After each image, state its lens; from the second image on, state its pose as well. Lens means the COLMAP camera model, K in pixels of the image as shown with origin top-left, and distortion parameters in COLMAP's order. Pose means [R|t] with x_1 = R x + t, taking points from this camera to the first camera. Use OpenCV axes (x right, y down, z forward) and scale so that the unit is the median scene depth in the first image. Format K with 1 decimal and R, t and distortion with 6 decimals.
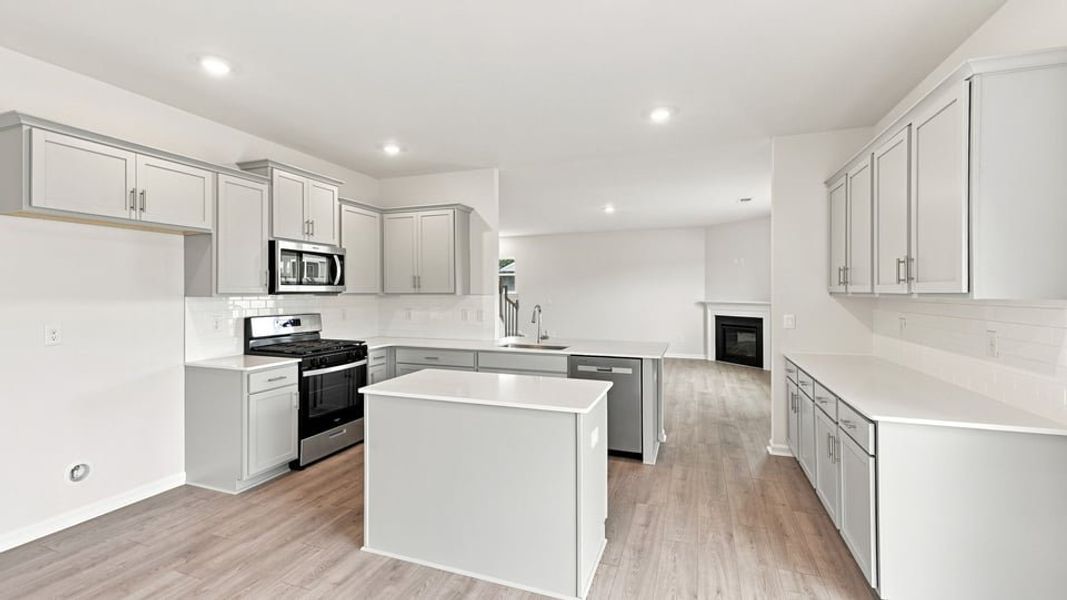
lens RADIAL K [[461.6, 0, 526.7], [0, 461.6, 290.1], [0, 0, 1]] dist [0.013069, 0.000415]
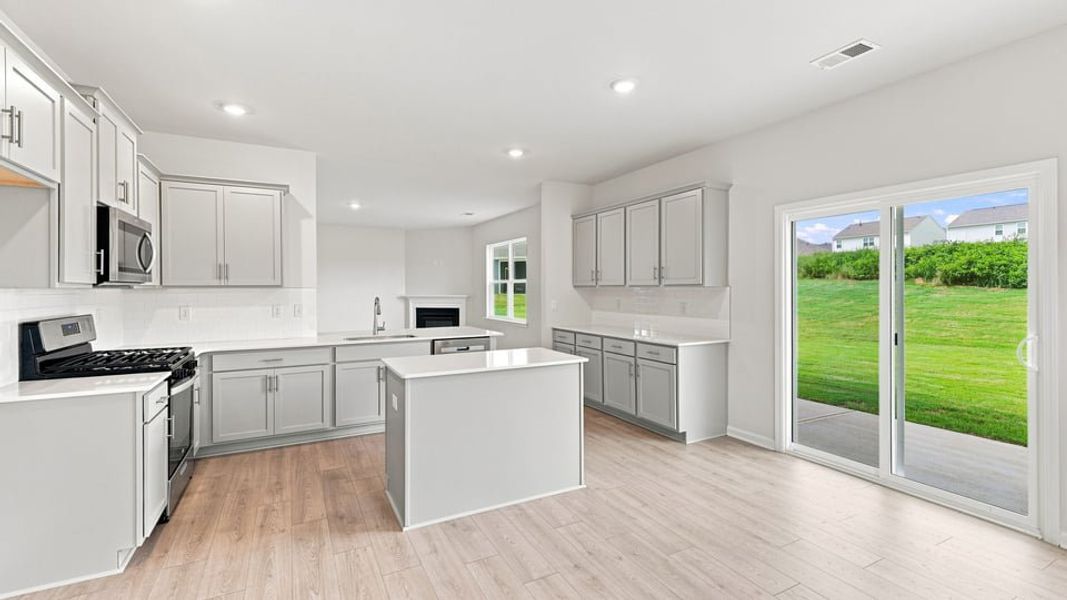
lens RADIAL K [[461.6, 0, 526.3], [0, 461.6, 290.0], [0, 0, 1]] dist [0.013069, 0.000415]
pose [[0.669115, -0.002416, 0.743155, -0.658079], [-0.000447, 0.999993, 0.003654, 0.014457], [-0.743159, -0.002777, 0.669110, 0.077017]]
